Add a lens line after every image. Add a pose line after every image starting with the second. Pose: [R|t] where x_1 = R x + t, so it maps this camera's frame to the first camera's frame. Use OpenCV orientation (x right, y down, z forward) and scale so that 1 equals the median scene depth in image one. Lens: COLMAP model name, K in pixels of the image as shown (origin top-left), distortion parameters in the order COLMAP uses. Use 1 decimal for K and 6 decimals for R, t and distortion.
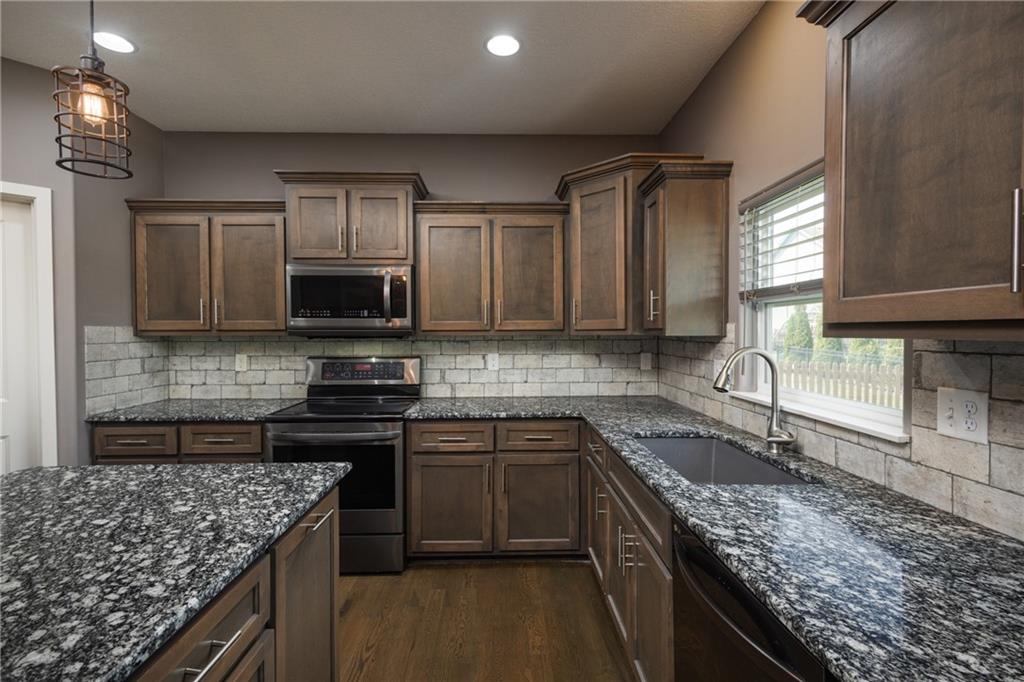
lens RADIAL K [[473.3, 0, 511.7], [0, 473.3, 340.0], [0, 0, 1]] dist [0.017081, -0.007163]
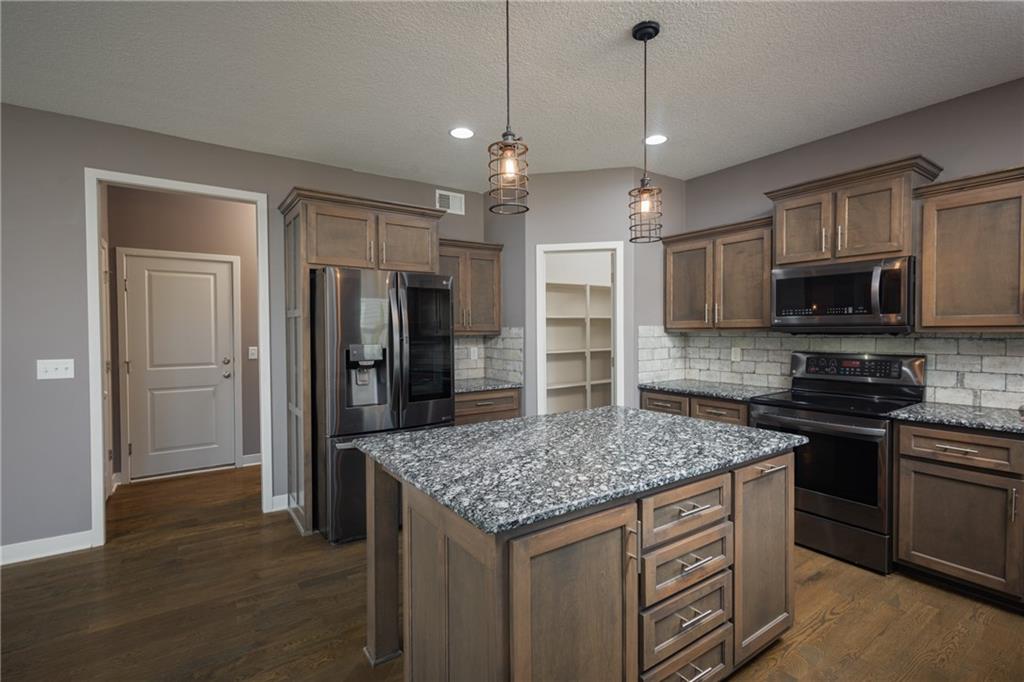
lens RADIAL K [[473.3, 0, 511.7], [0, 473.3, 340.0], [0, 0, 1]] dist [0.017081, -0.007163]
pose [[0.551817, 0.015042, -0.833829, 0.155827], [-0.009144, 0.999886, 0.011986, 0.002023], [0.833915, 0.001011, 0.551892, -0.182757]]
